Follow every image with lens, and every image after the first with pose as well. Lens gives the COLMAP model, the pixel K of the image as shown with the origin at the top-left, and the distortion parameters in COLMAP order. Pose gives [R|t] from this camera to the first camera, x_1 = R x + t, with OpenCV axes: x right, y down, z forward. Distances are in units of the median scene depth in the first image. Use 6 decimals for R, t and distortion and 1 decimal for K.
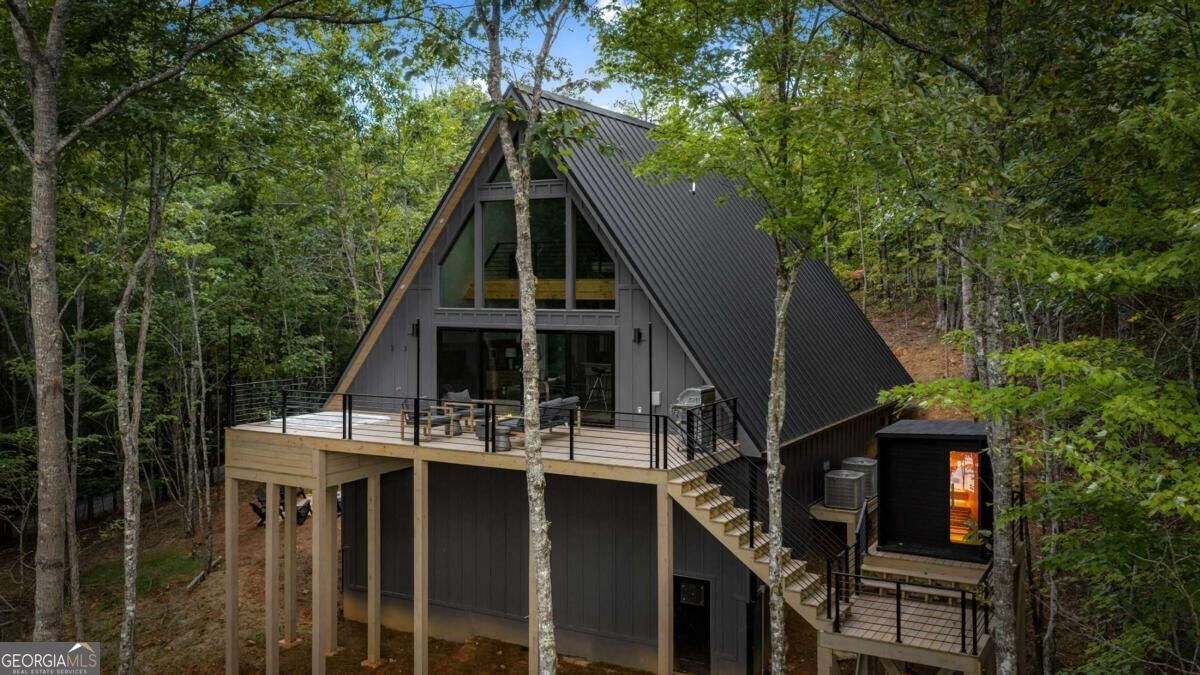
lens RADIAL K [[1037.6, 0, 602.5], [0, 1037.6, 290.6], [0, 0, 1]] dist [0.009604, -0.000367]
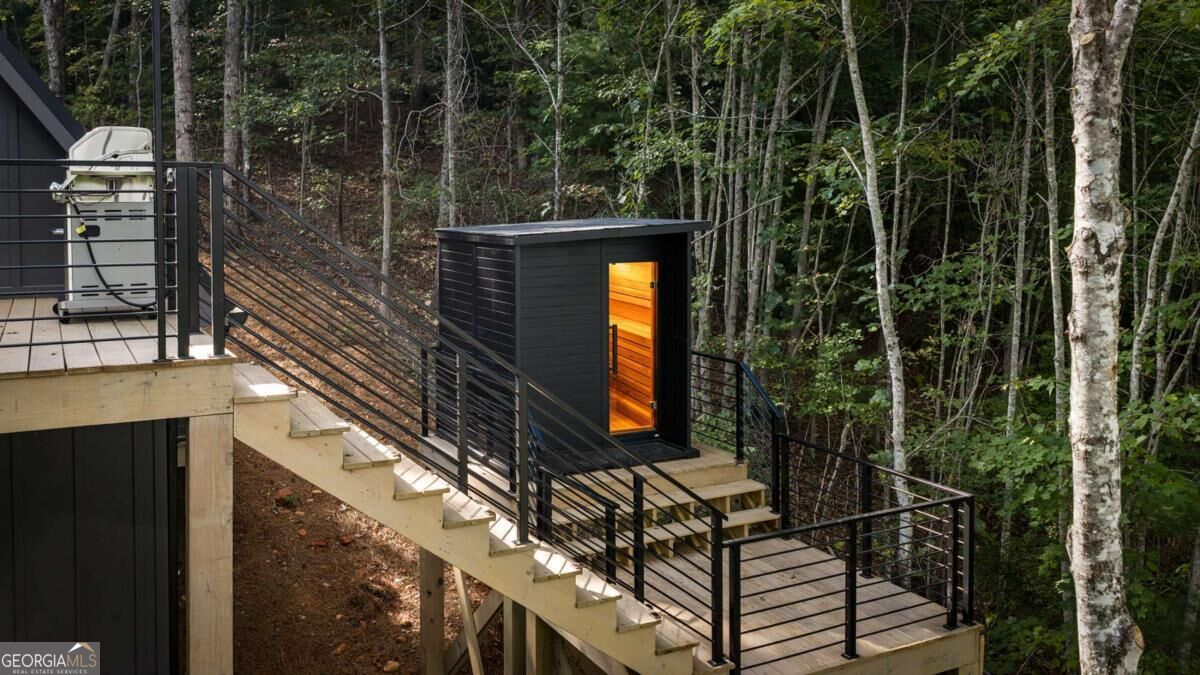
lens RADIAL K [[1028.0, 0, 612.0], [0, 1028.0, 235.3], [0, 0, 1]] dist [0.005156, 0.000890]
pose [[0.527140, -0.025754, 0.849388, -0.099329], [0.001394, 0.999566, 0.029442, 0.109473], [-0.849777, -0.014336, 0.526947, 0.637582]]
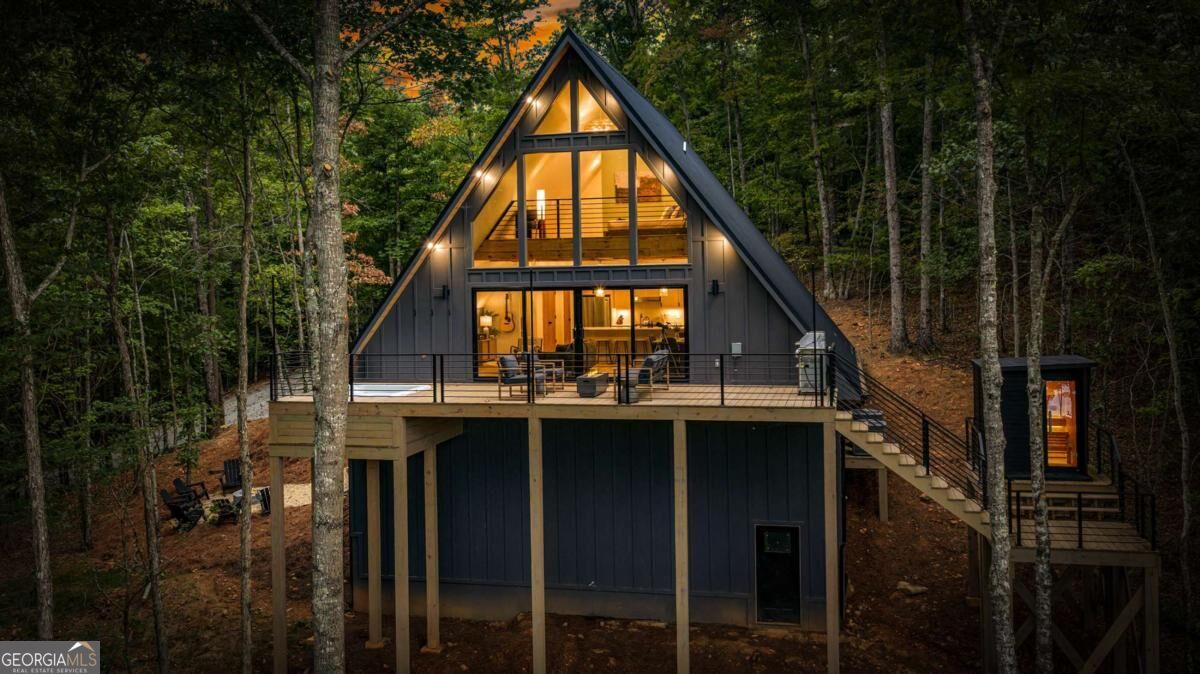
lens RADIAL K [[1096.9, 0, 562.8], [0, 1096.9, 277.2], [0, 0, 1]] dist [0.003990, -0.019950]
pose [[0.966988, -0.015268, 0.254365, -0.389303], [0.018308, 0.999786, -0.009590, 0.042261], [-0.254164, 0.013931, 0.967061, 0.020073]]
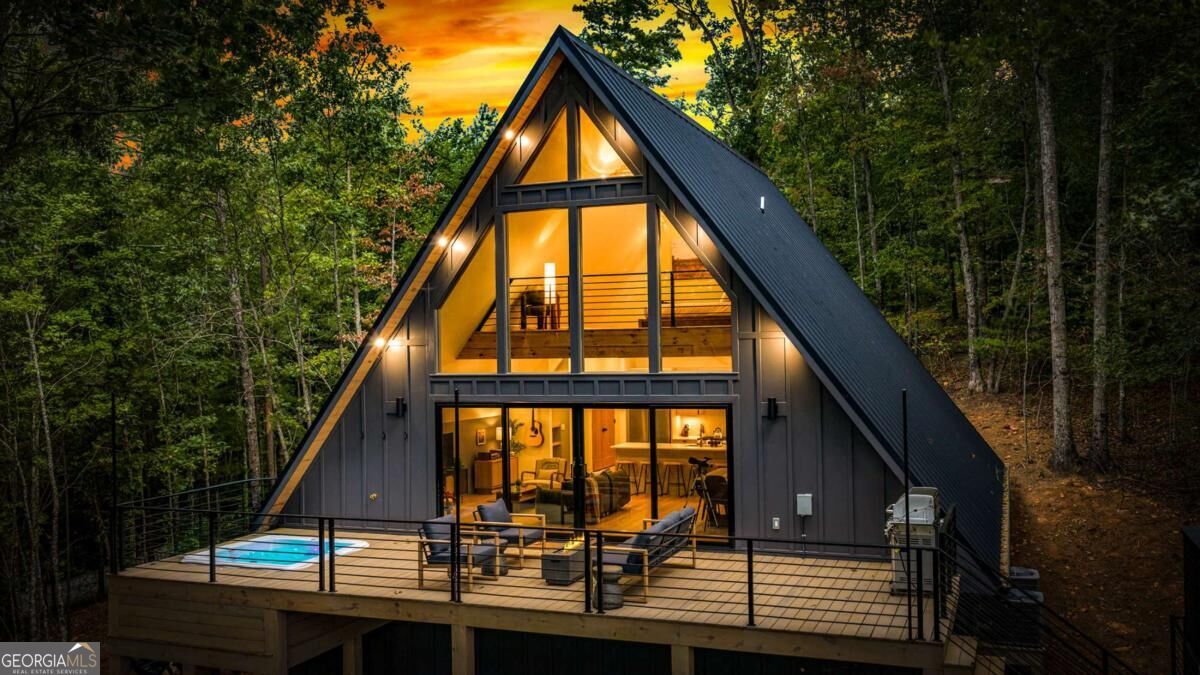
lens RADIAL K [[1046.4, 0, 613.4], [0, 1046.4, 342.6], [0, 0, 1]] dist [0.007032, -0.006509]
pose [[0.989230, -0.013990, 0.145699, -0.168548], [0.015897, 0.999802, -0.011934, 0.007210], [-0.145503, 0.014121, 0.989257, 0.369479]]
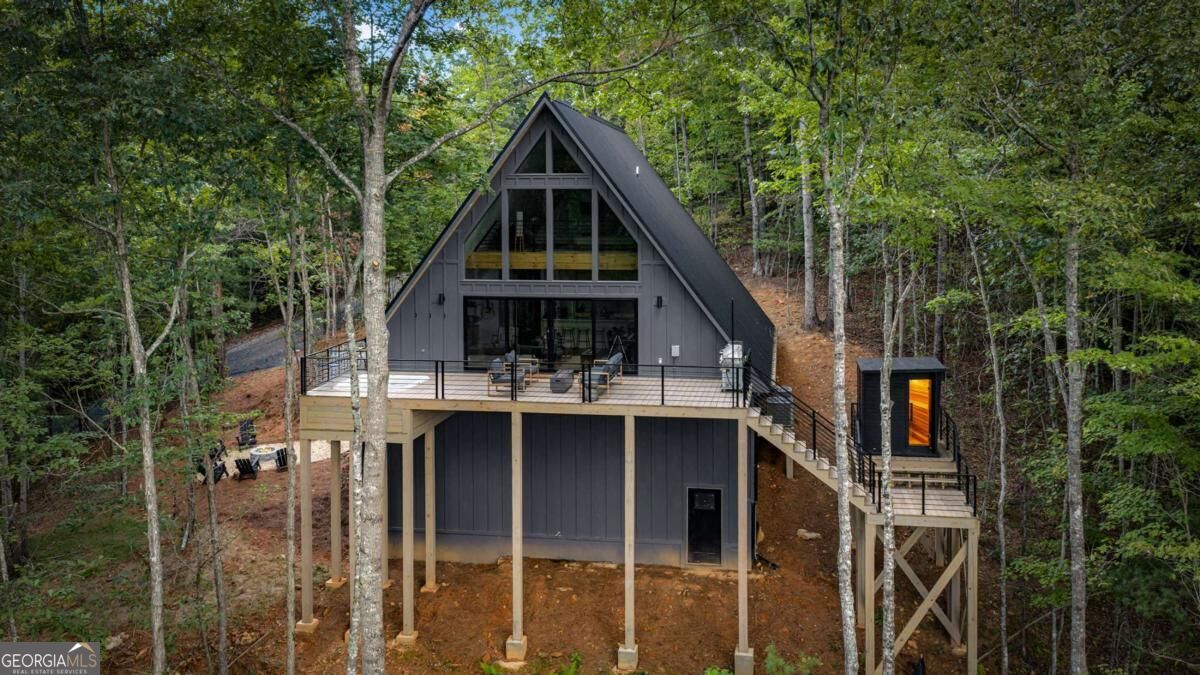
lens RADIAL K [[1028.0, 0, 612.0], [0, 1028.0, 235.3], [0, 0, 1]] dist [0.005156, 0.000890]
pose [[0.941738, -0.011638, 0.336145, -0.454264], [0.004943, 0.999772, 0.020766, -0.065474], [-0.336310, -0.017894, 0.941581, -0.158163]]
